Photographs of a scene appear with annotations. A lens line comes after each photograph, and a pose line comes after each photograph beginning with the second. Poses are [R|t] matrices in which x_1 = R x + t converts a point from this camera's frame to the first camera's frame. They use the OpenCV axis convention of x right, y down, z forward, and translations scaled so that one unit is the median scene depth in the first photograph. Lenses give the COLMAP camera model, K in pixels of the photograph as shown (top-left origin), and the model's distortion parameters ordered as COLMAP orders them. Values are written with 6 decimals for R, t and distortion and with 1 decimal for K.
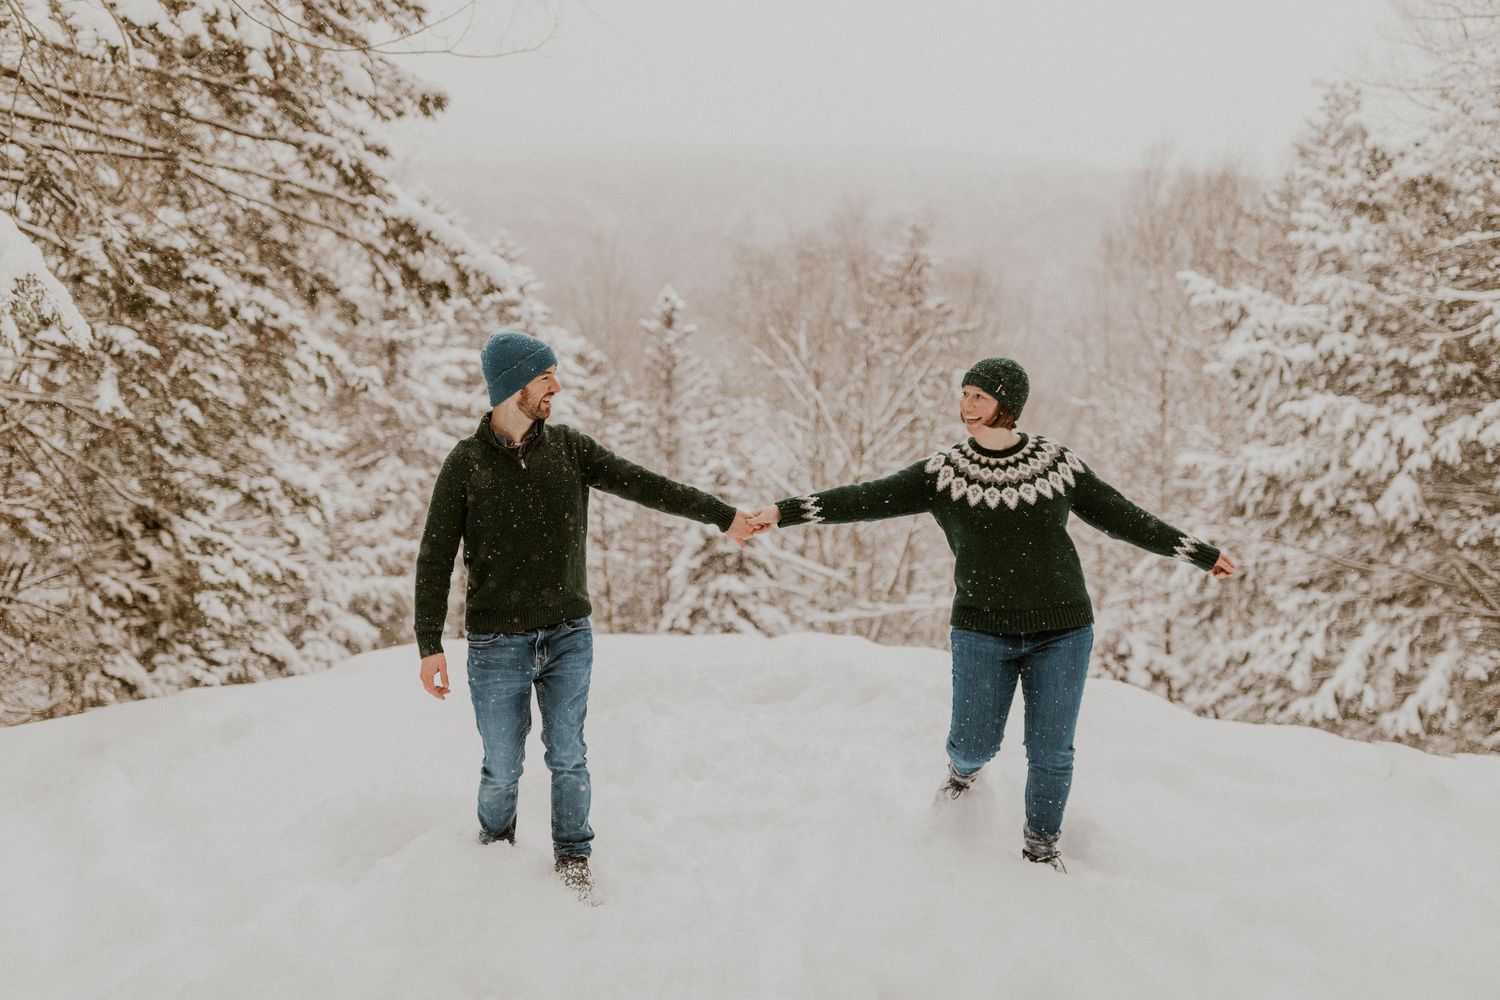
lens RADIAL K [[1599.3, 0, 732.8], [0, 1599.3, 492.6], [0, 0, 1]] dist [0.005381, 0.000000]
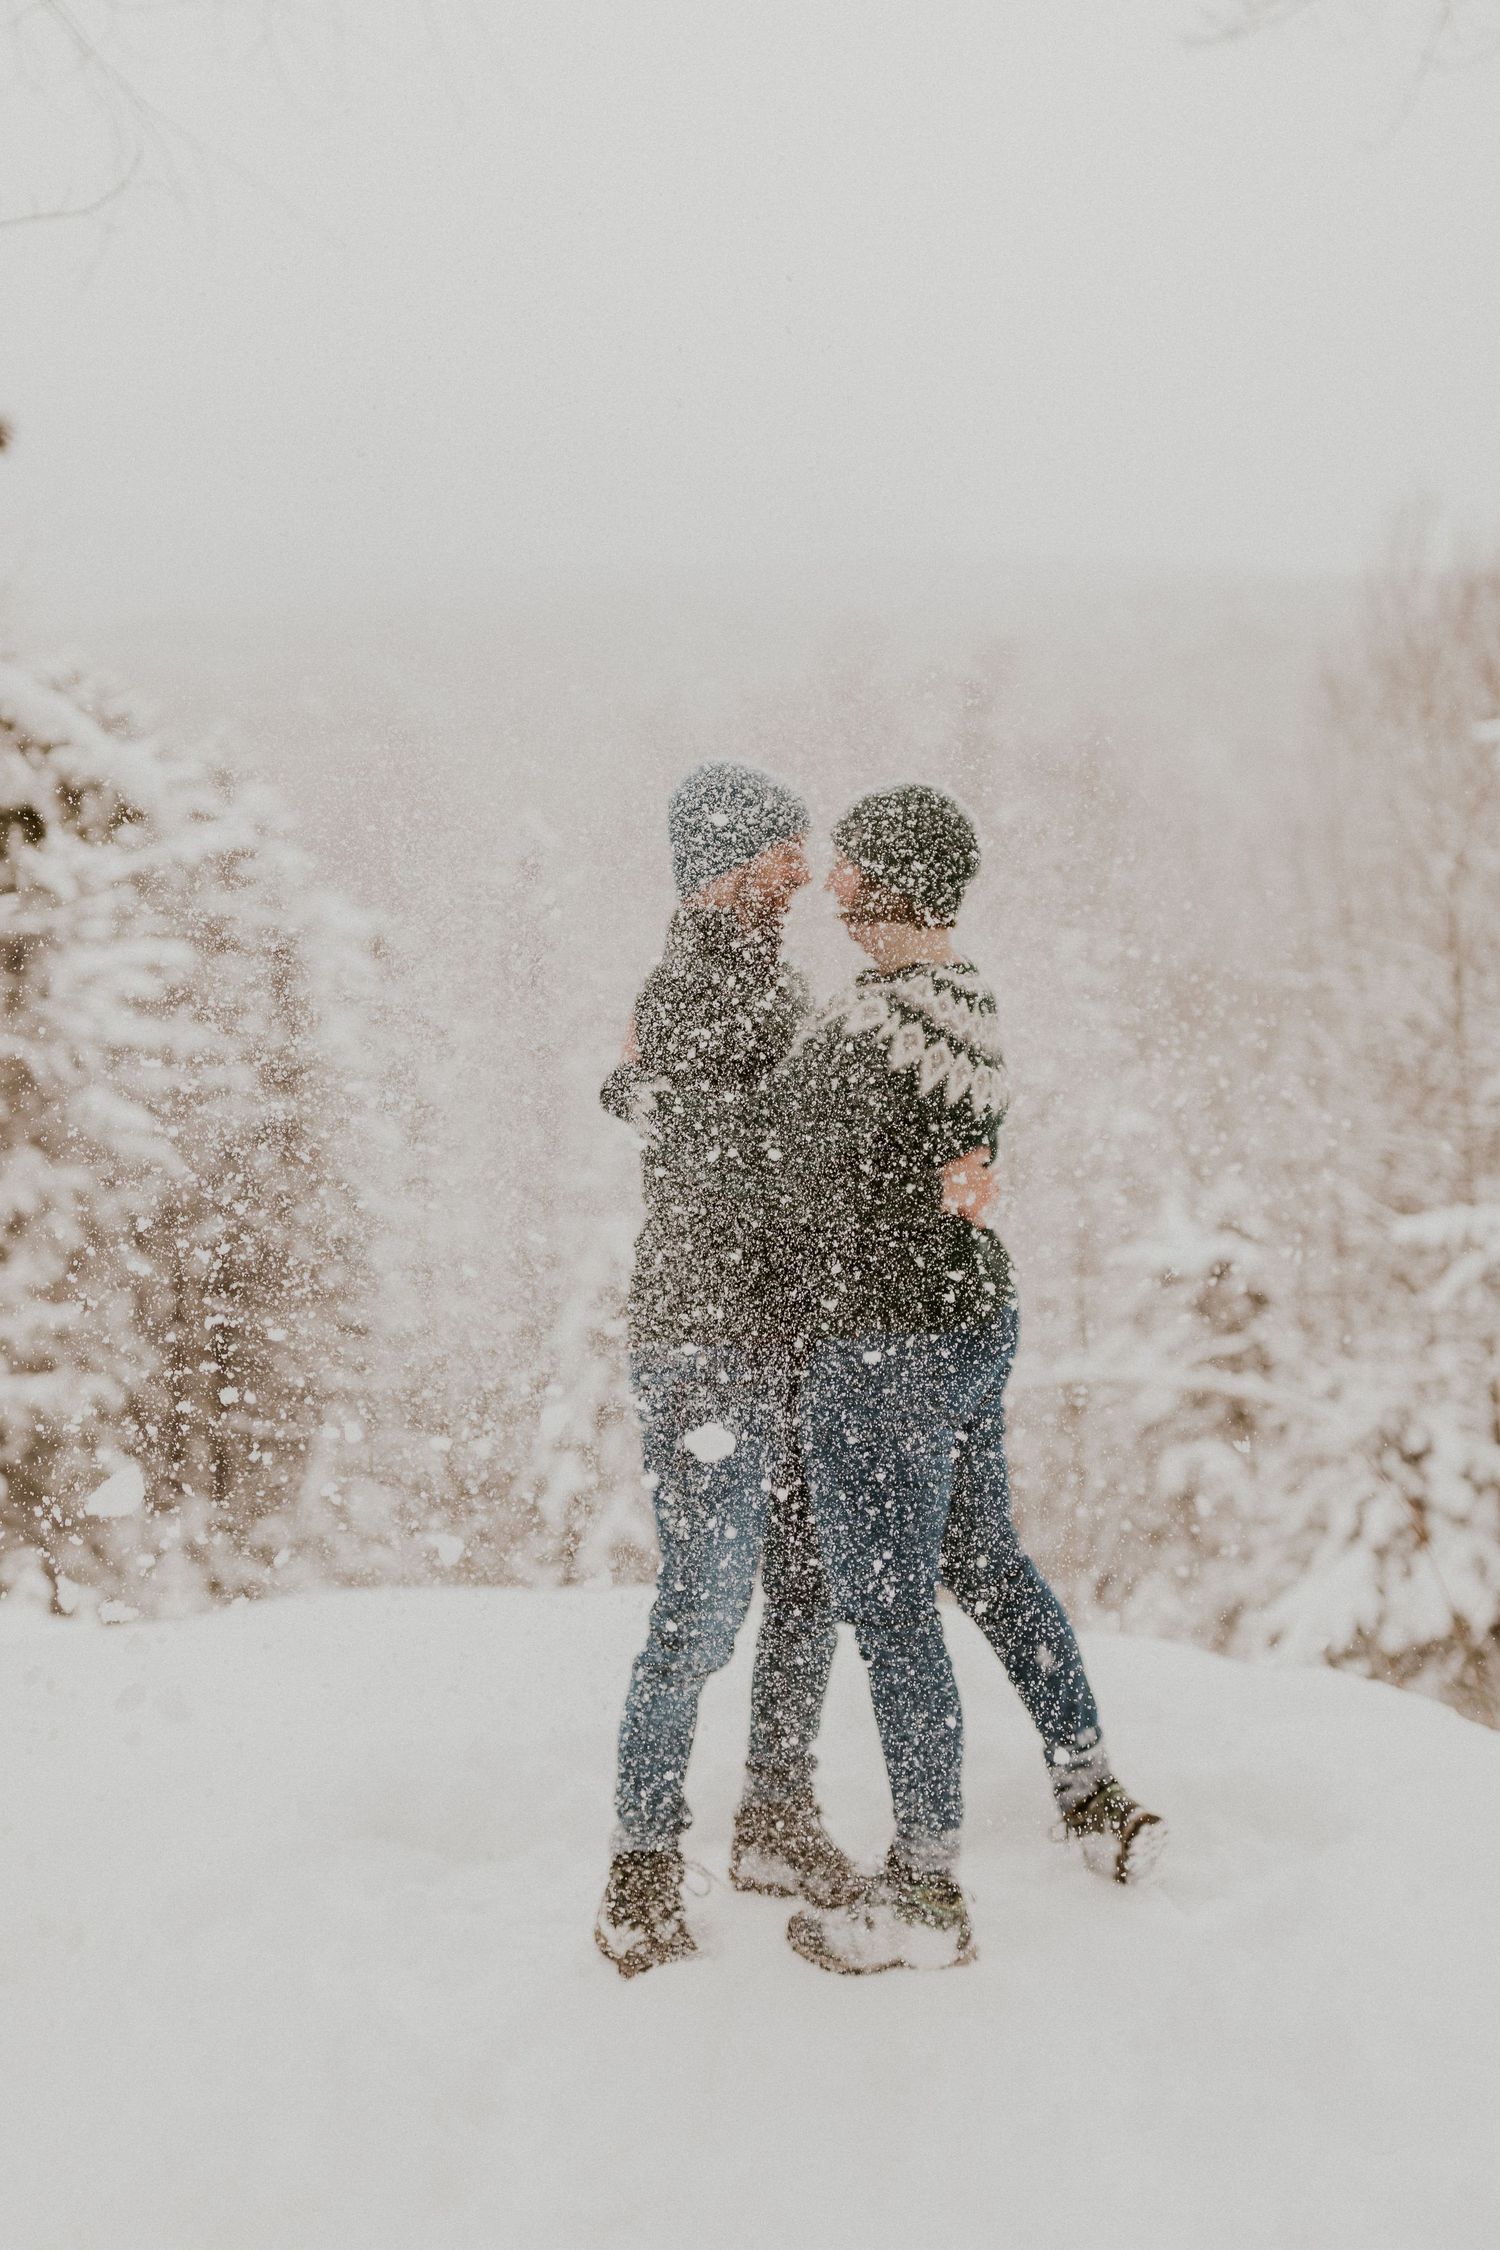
lens RADIAL K [[2629.4, 0, 688.5], [0, 2629.4, 967.2], [0, 0, 1]] dist [-0.003037, 0.000000]
pose [[0.998582, -0.052741, 0.007209, 0.006438], [0.053120, 0.996087, -0.070632, -0.009576], [-0.003456, 0.070915, 0.997476, 0.124905]]
